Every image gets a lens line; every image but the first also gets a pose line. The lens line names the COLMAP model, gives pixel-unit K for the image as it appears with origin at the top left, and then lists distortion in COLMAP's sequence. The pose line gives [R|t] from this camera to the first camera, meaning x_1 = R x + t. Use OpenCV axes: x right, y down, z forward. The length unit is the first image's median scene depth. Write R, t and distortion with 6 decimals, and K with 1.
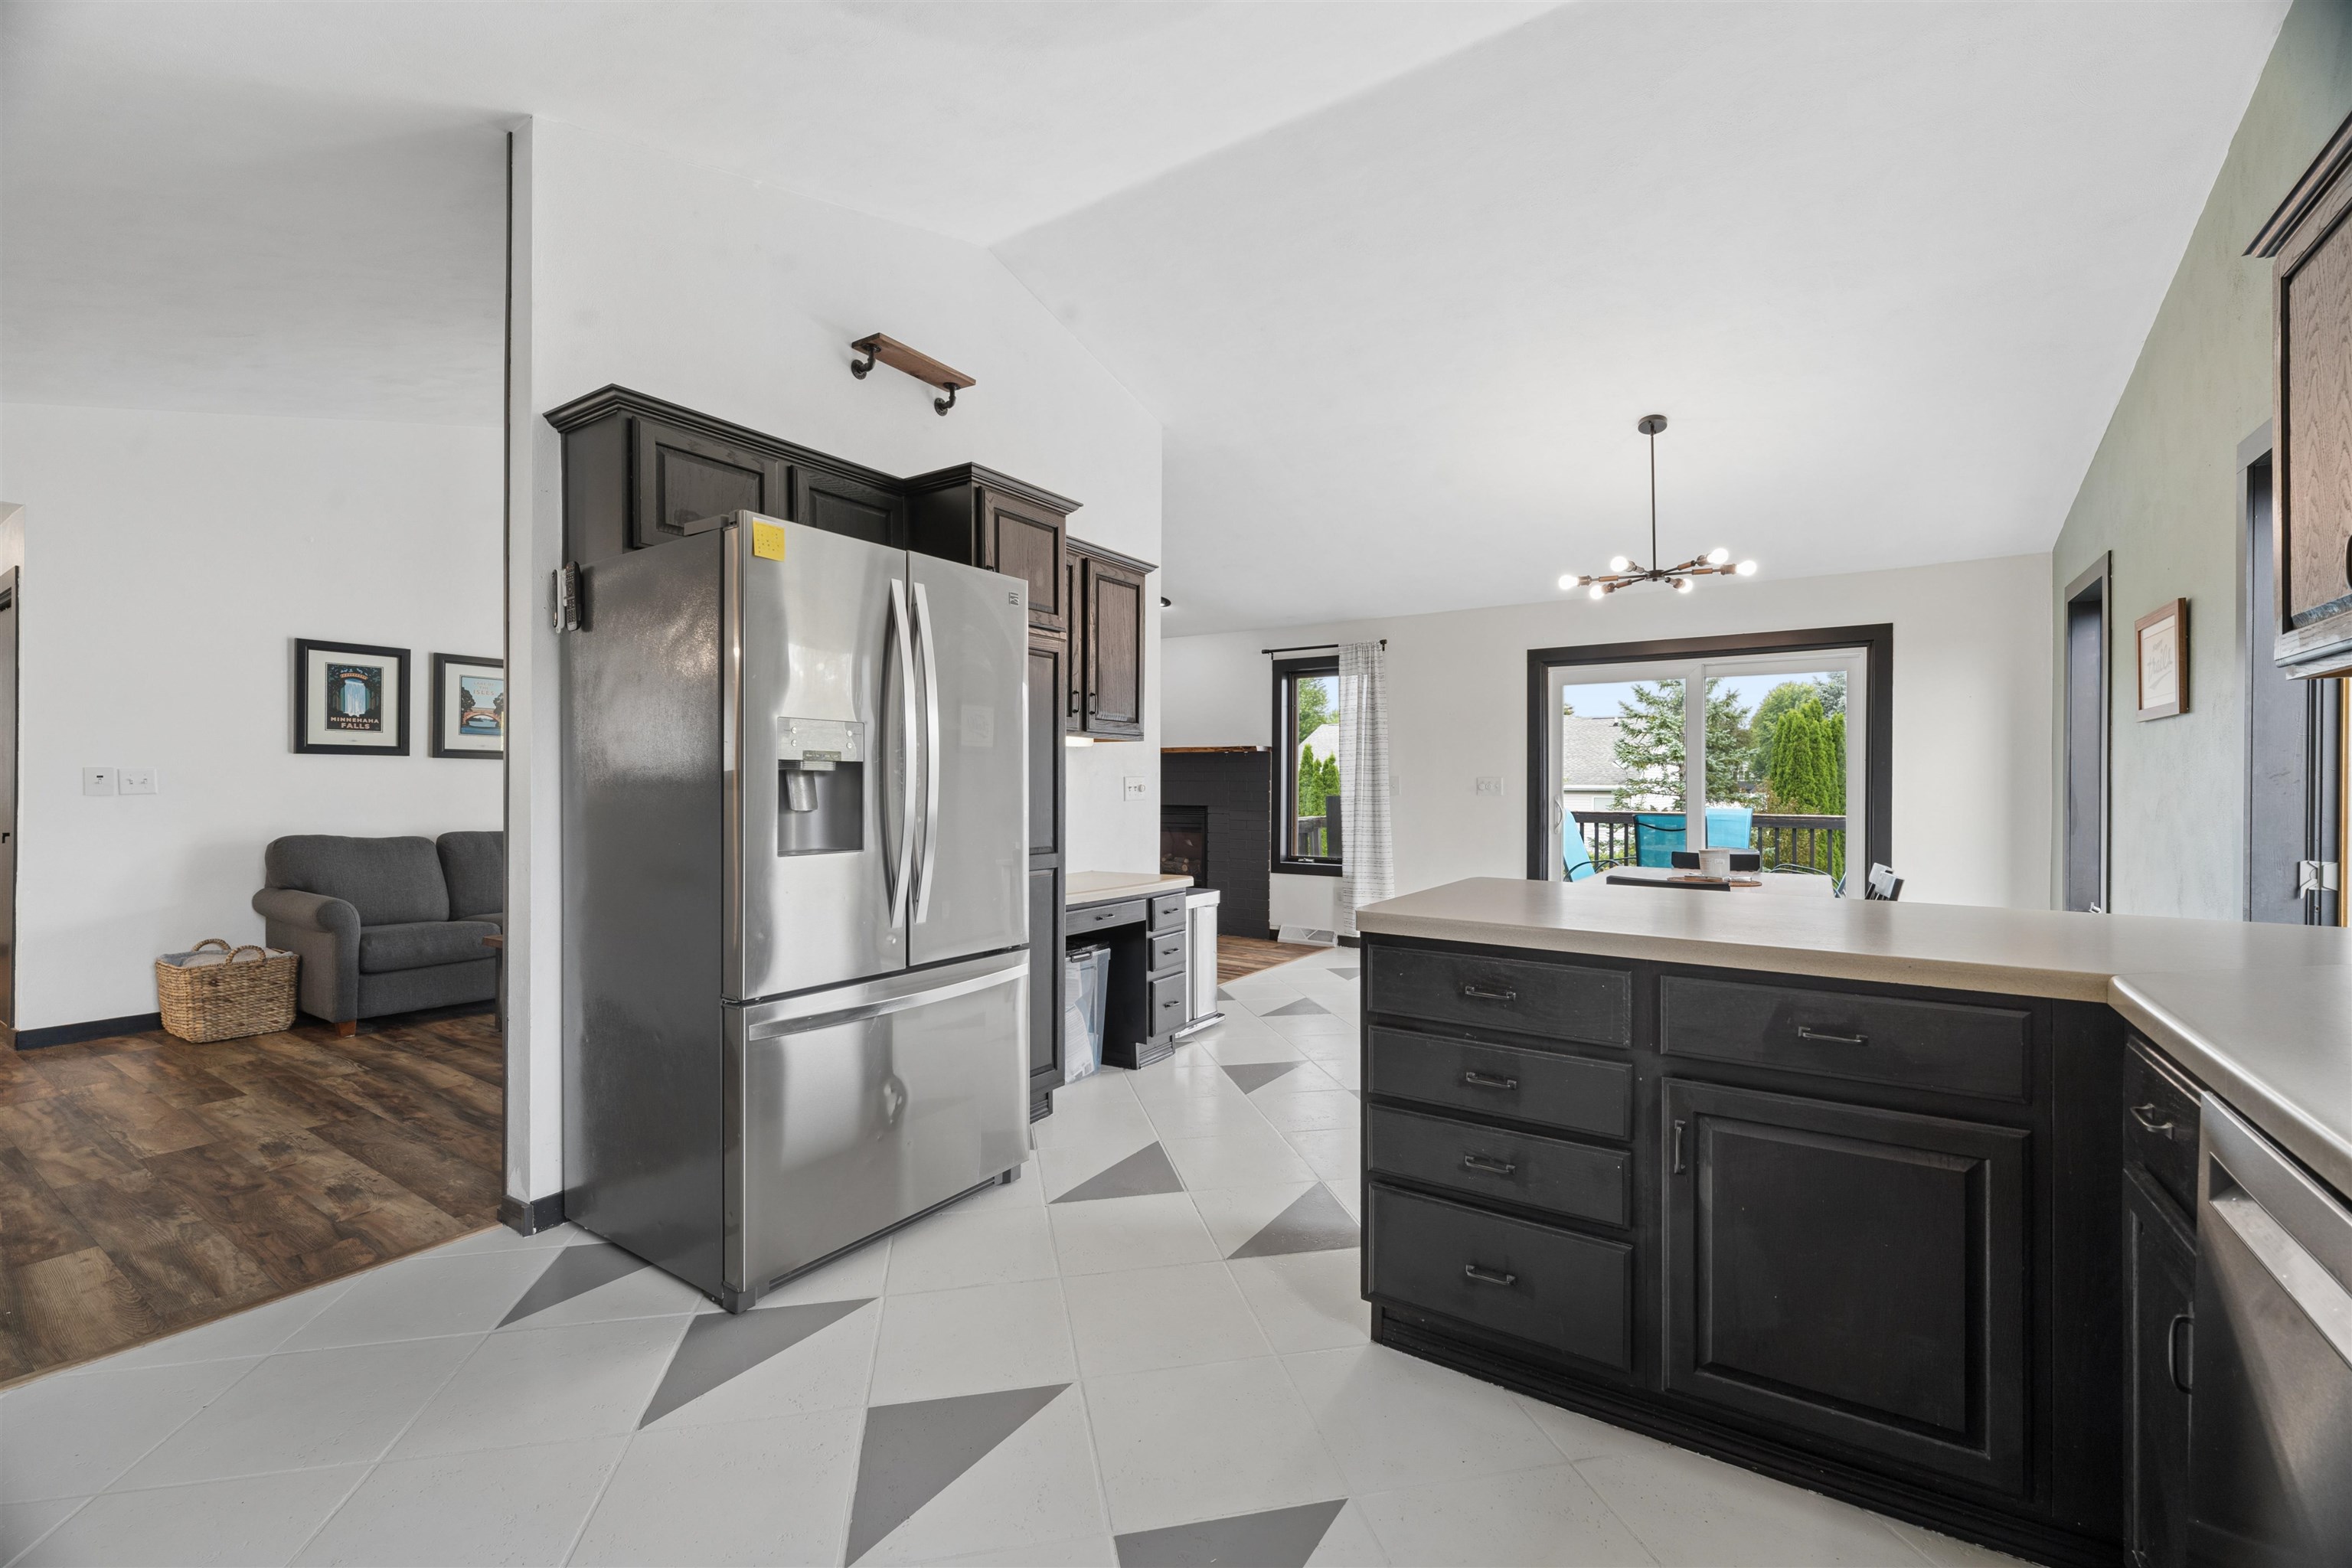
lens RADIAL K [[991.4, 0, 1176.8], [0, 991.4, 789.0], [0, 0, 1]] dist [0.008506, -0.002406]
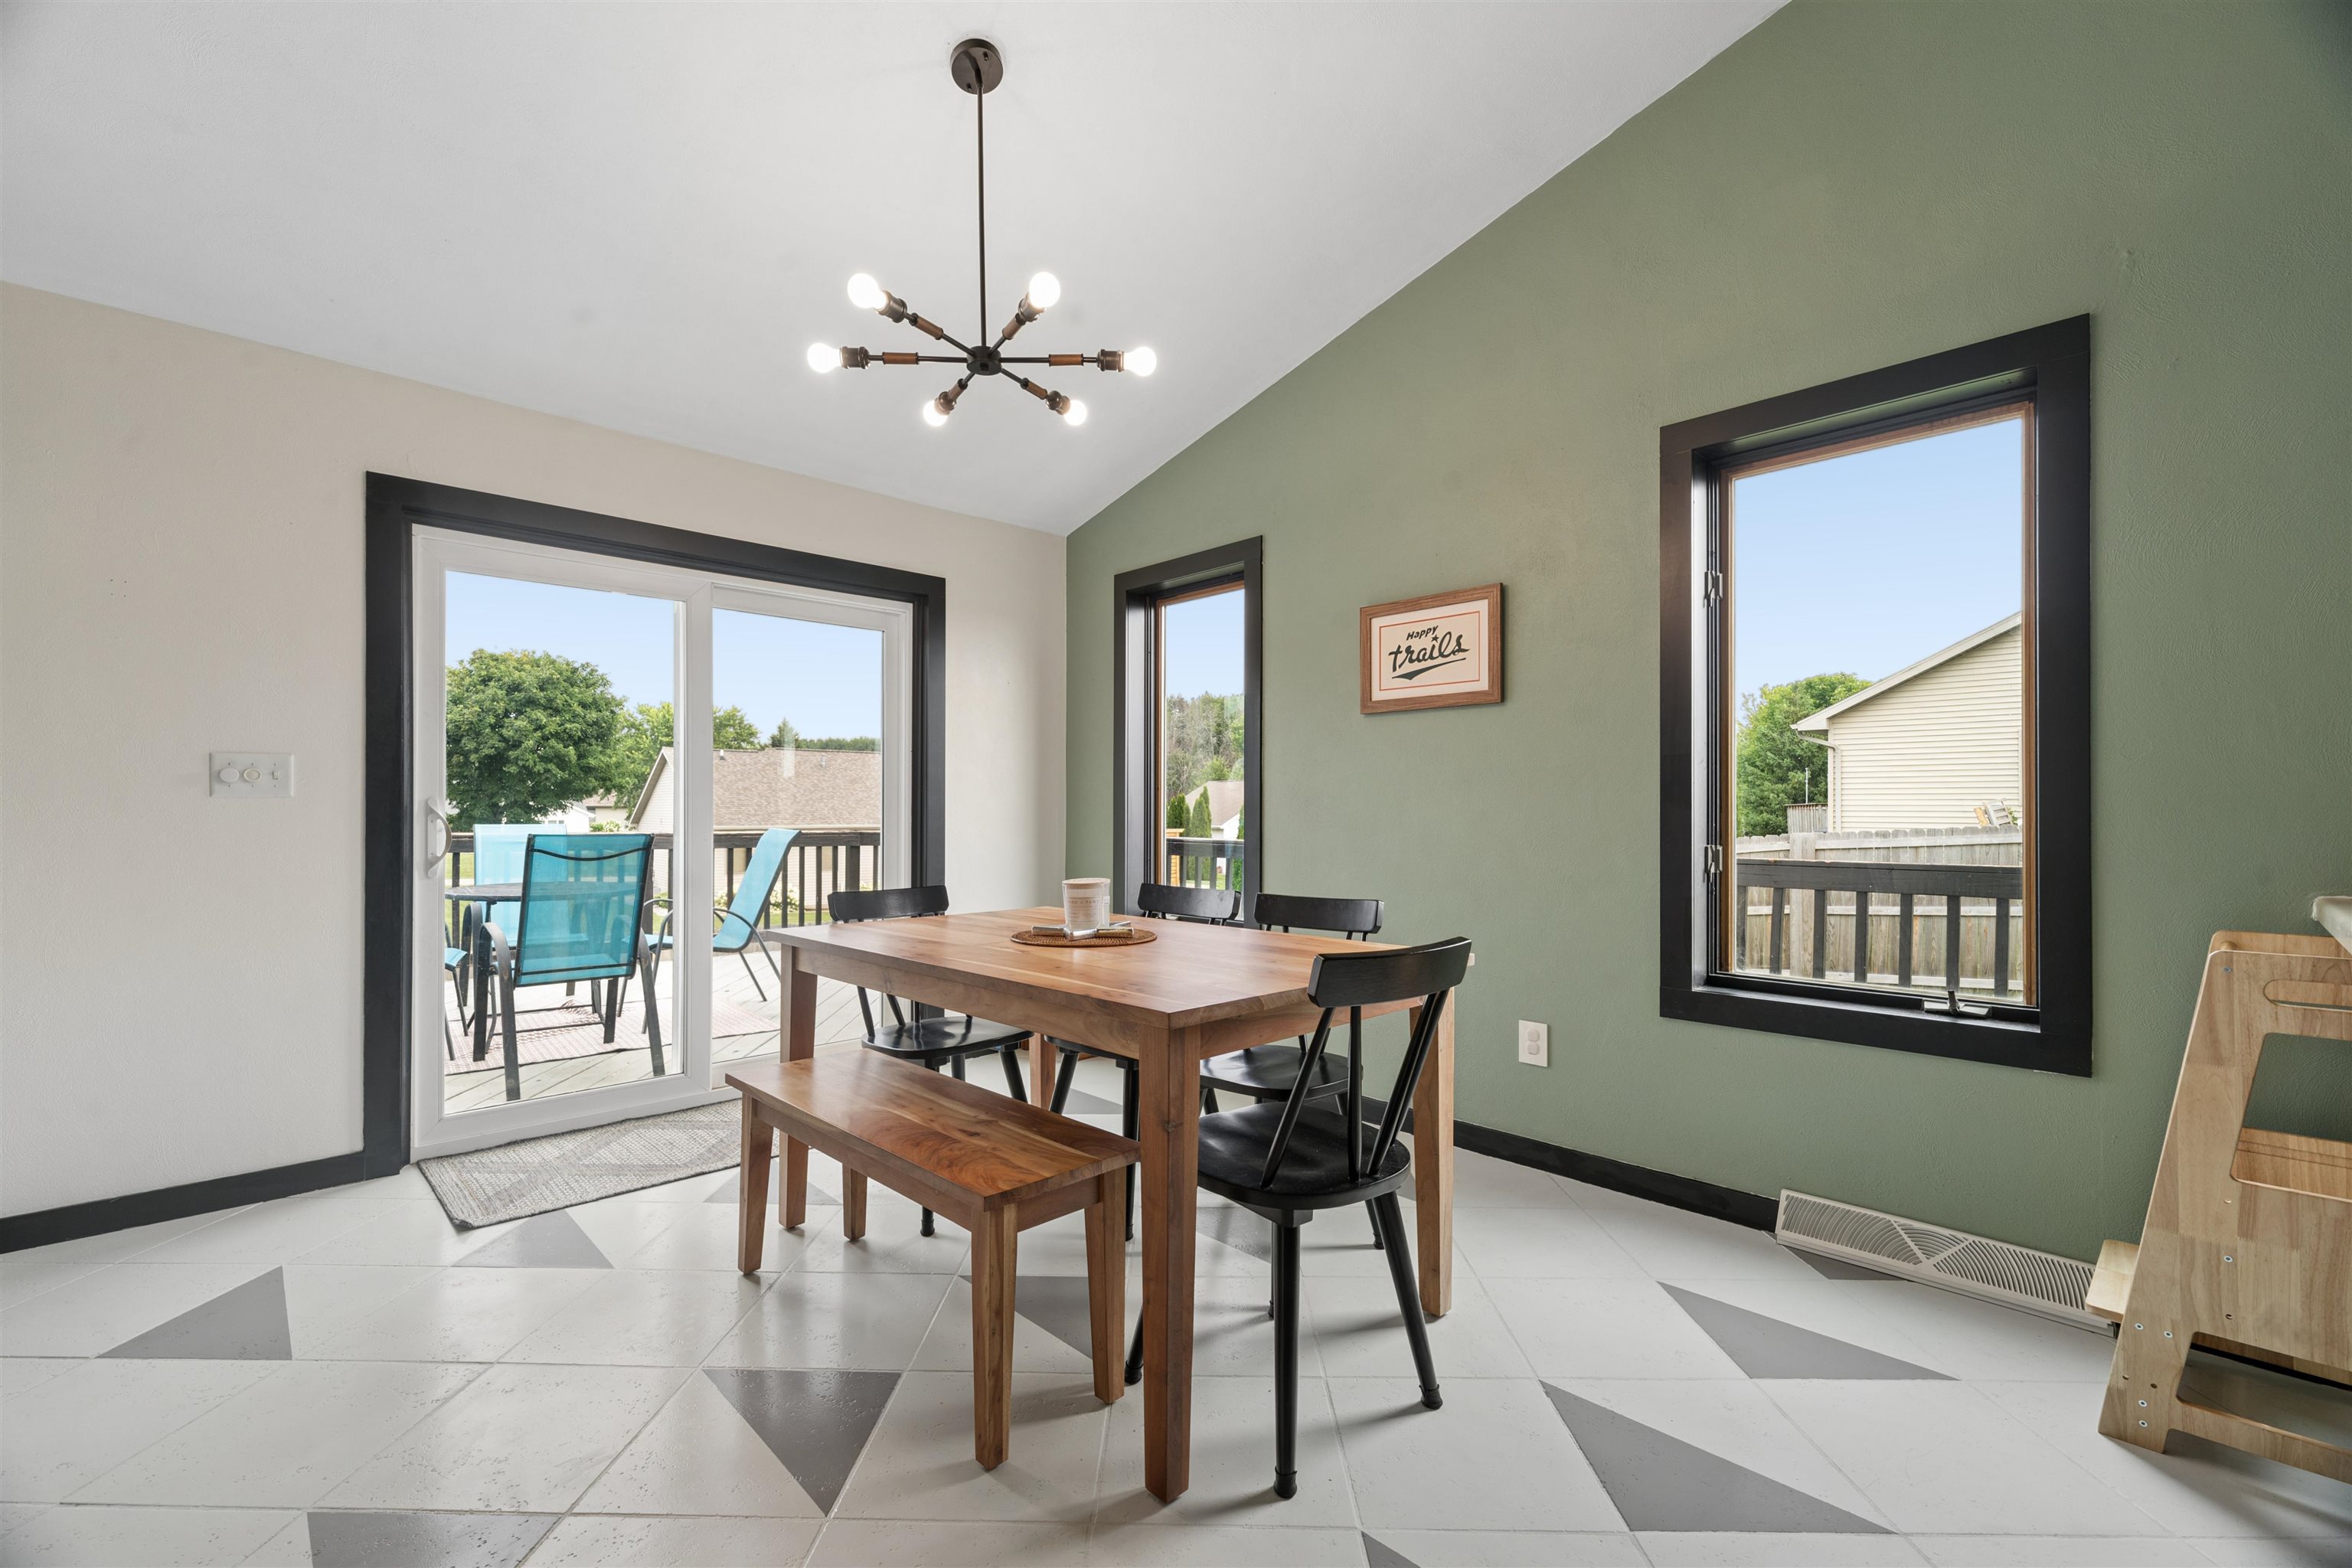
lens RADIAL K [[991.4, 0, 1155.2], [0, 991.4, 799.3], [0, 0, 1]] dist [0.008506, -0.002406]
pose [[0.234102, 0.012297, 0.972134, -0.002232], [-0.000693, 0.999922, -0.012481, 0.019523], [-0.972212, 0.002248, 0.234092, 0.702974]]
